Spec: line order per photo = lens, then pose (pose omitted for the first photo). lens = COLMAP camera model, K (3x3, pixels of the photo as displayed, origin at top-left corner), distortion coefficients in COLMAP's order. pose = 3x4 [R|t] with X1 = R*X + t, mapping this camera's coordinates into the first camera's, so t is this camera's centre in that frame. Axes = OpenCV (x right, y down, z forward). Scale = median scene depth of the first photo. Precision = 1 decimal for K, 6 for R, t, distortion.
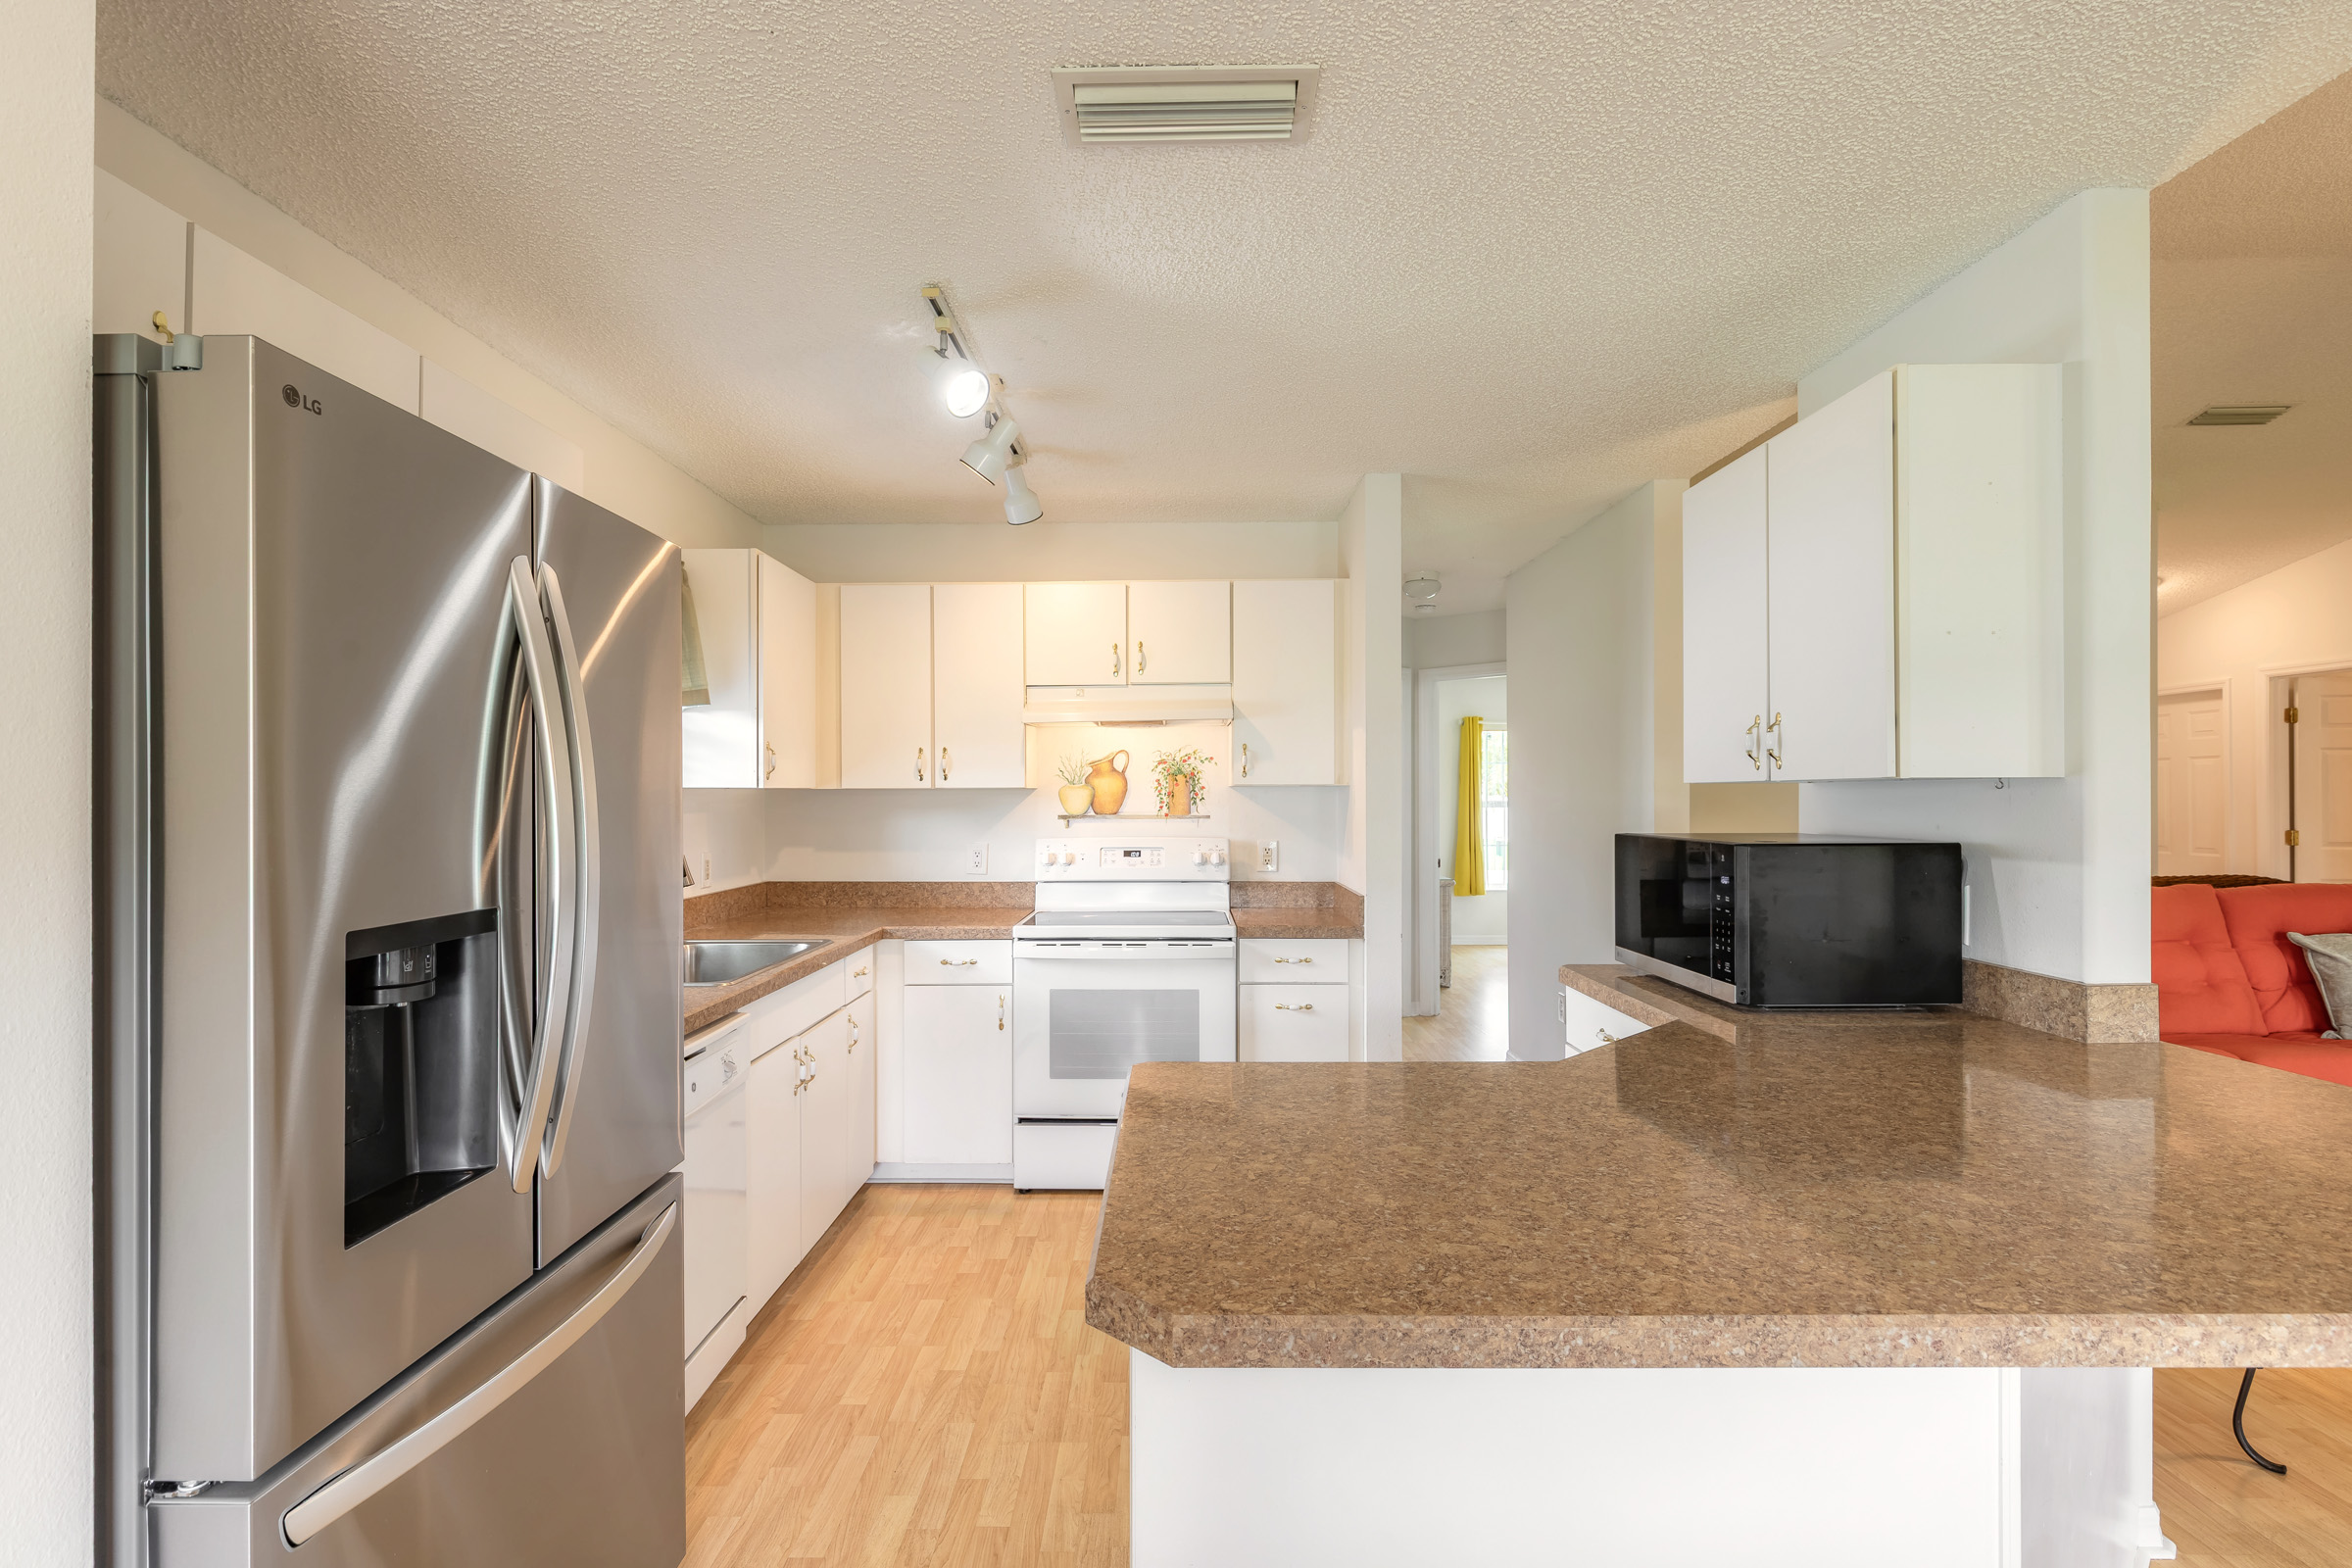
lens RADIAL K [[1133.2, 0, 1168.1], [0, 1133.2, 796.3], [0, 0, 1]] dist [0.005438, -0.003749]
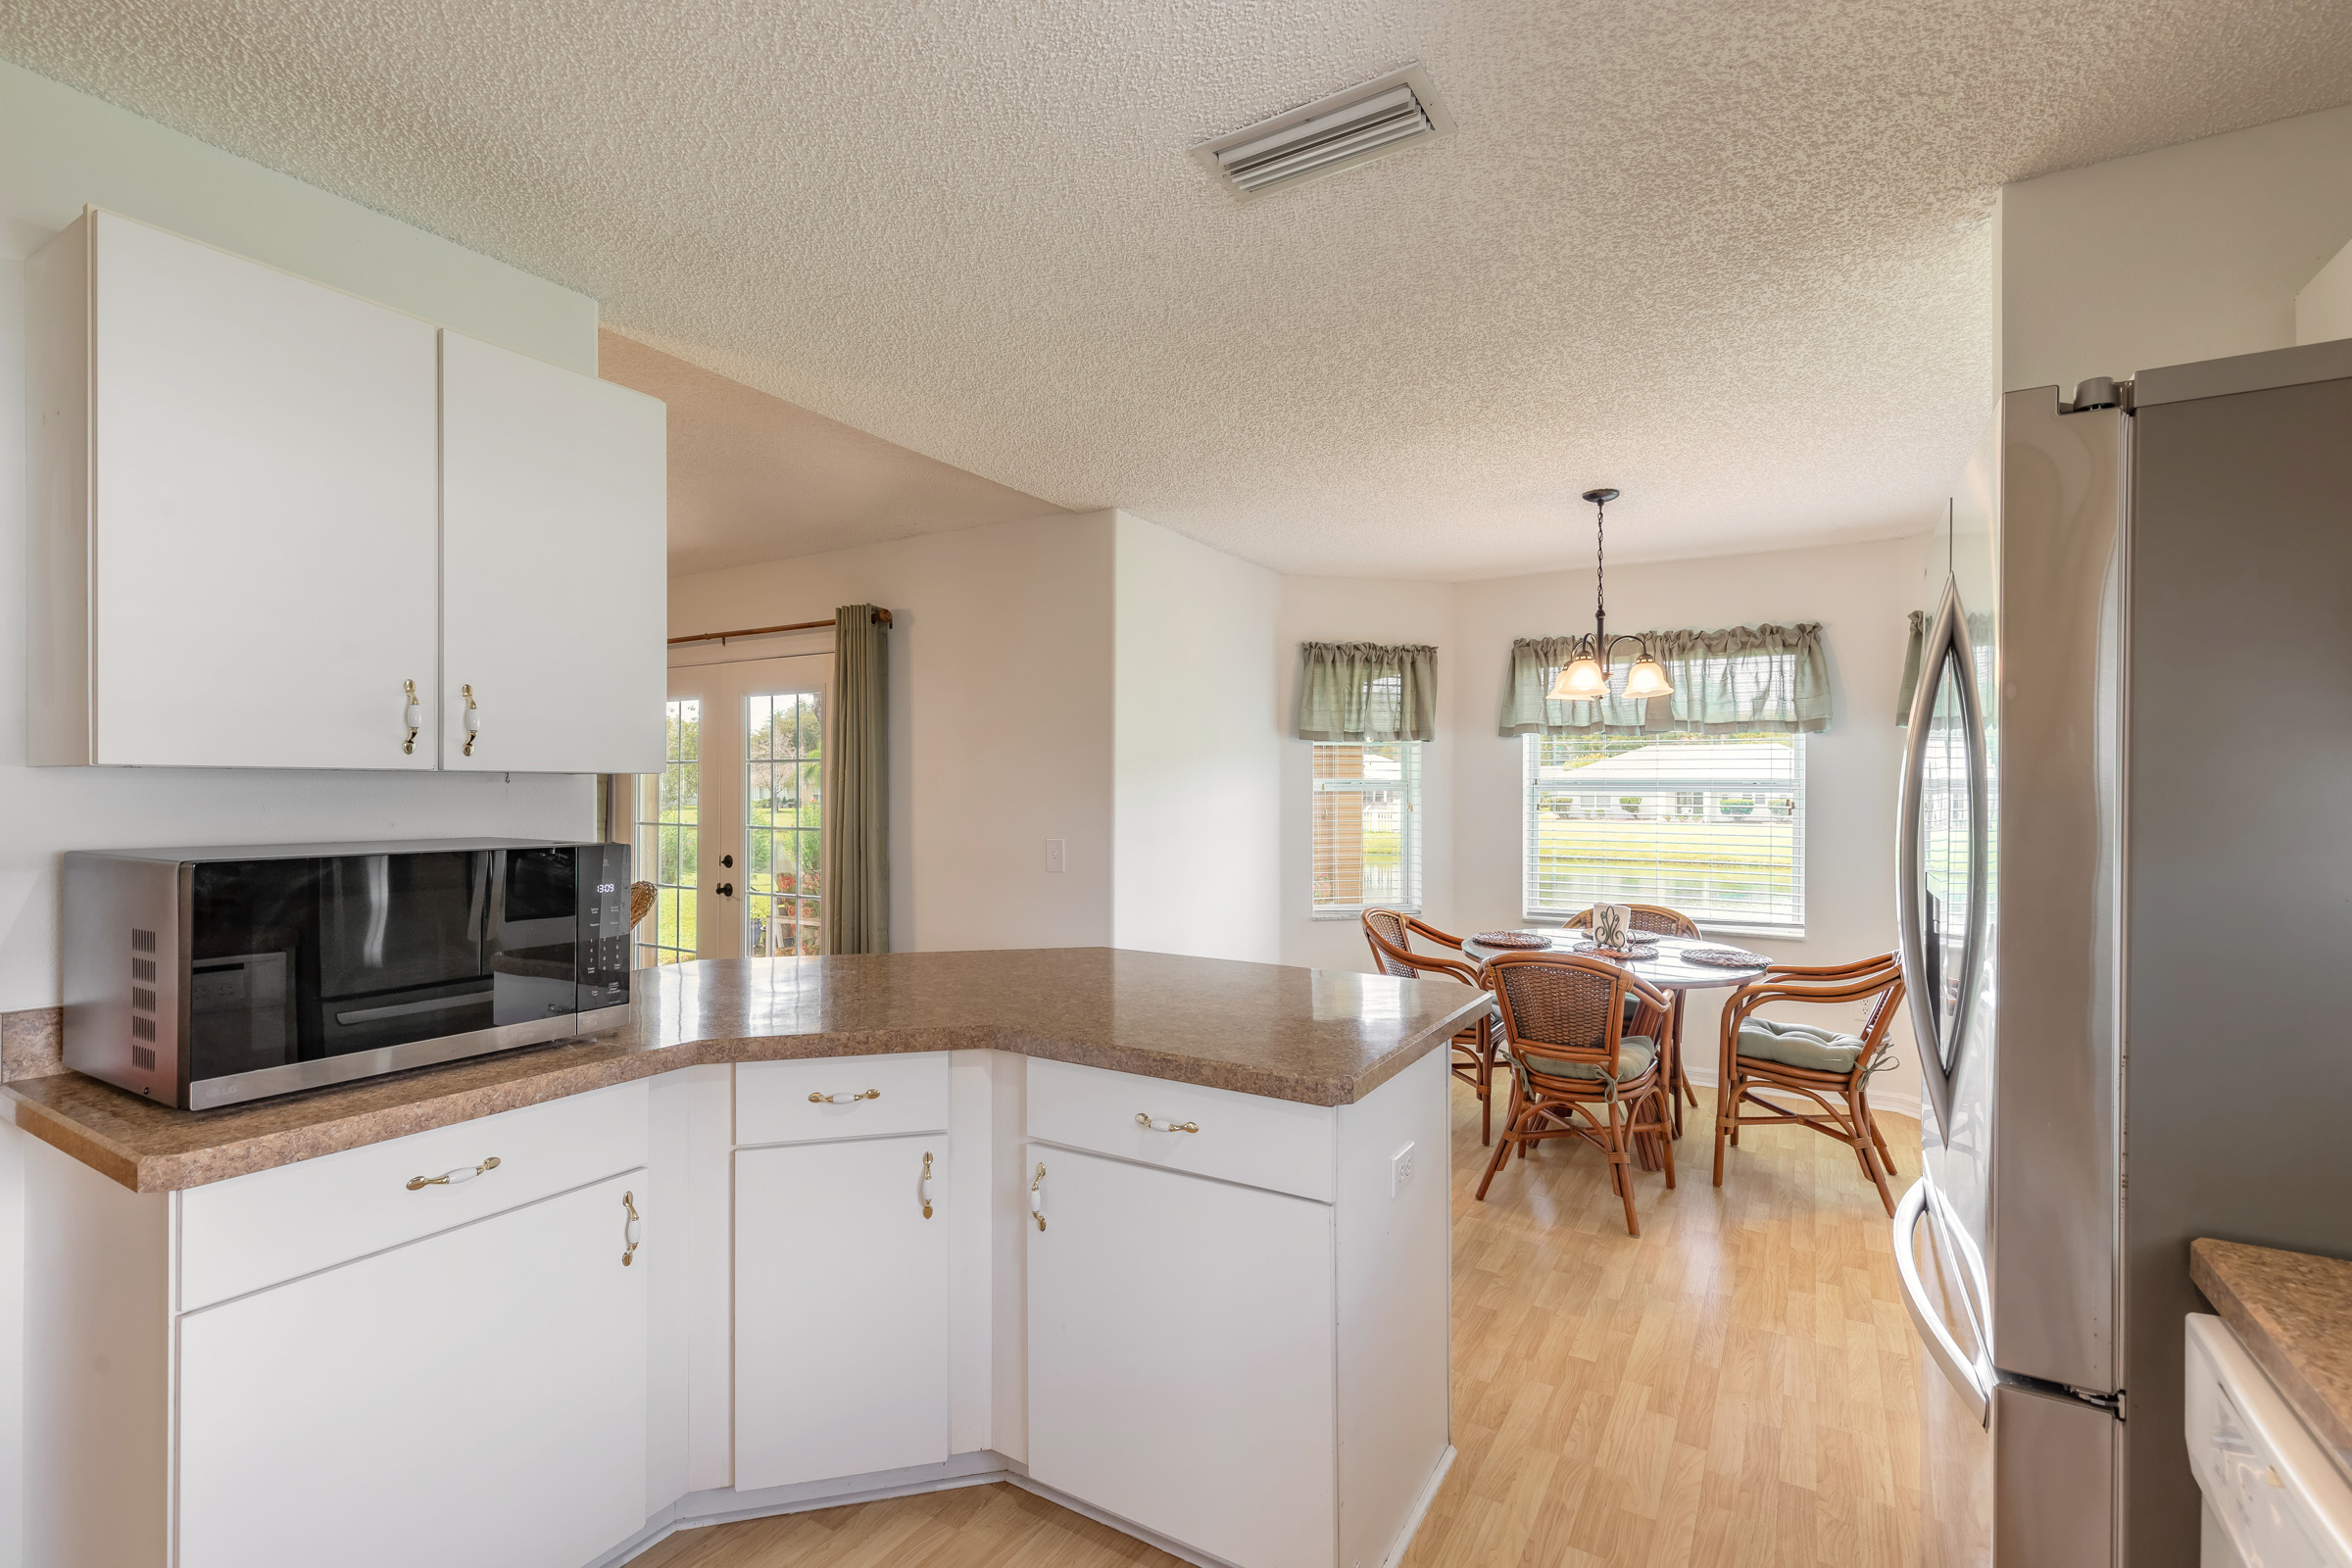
lens RADIAL K [[1062.1, 0, 1161.1], [0, 1062.1, 791.9], [0, 0, 1]] dist [0.006362, -0.001383]
pose [[-0.855532, -0.002017, 0.517746, -0.154435], [0.000076, 0.999992, 0.004022, 0.000858], [-0.517750, 0.003480, -0.855525, 0.797157]]
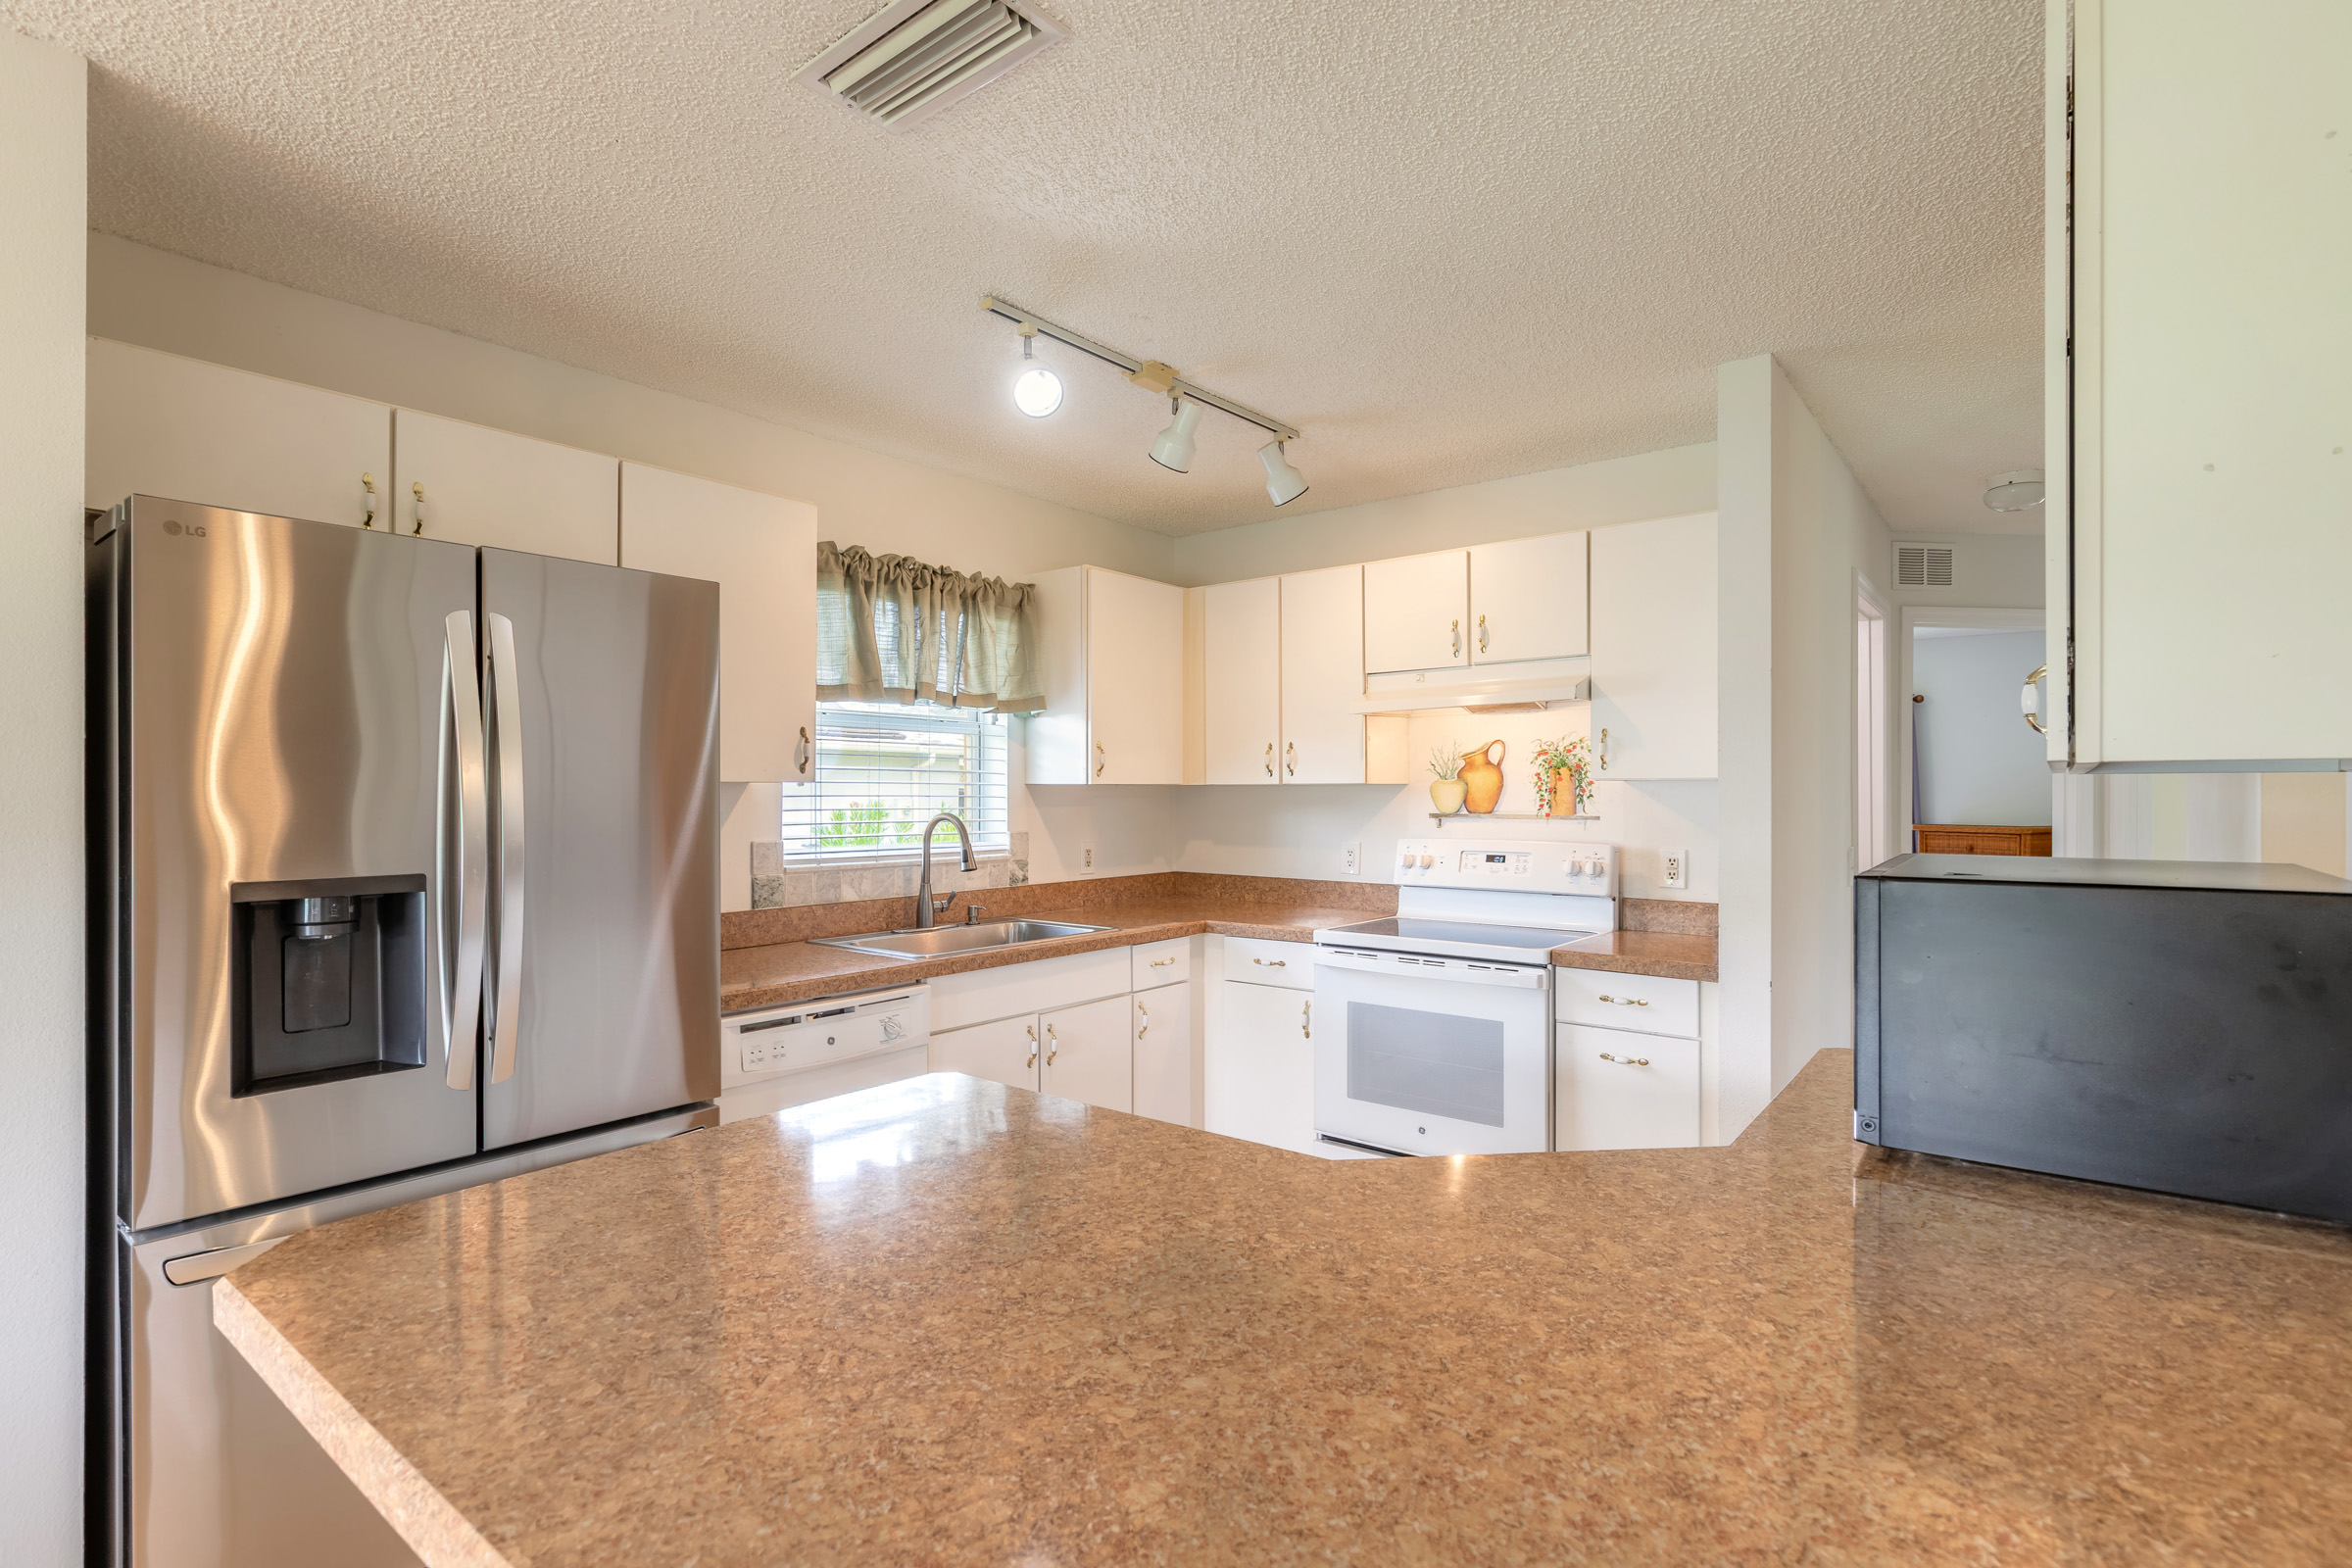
lens RADIAL K [[1133.2, 0, 1138.8], [0, 1133.2, 776.3], [0, 0, 1]] dist [0.005438, -0.003749]
pose [[0.777048, -0.007085, -0.629401, 0.306153], [-0.003956, 0.999862, -0.016139, 0.002681], [0.629429, 0.015031, 0.776913, 0.154485]]
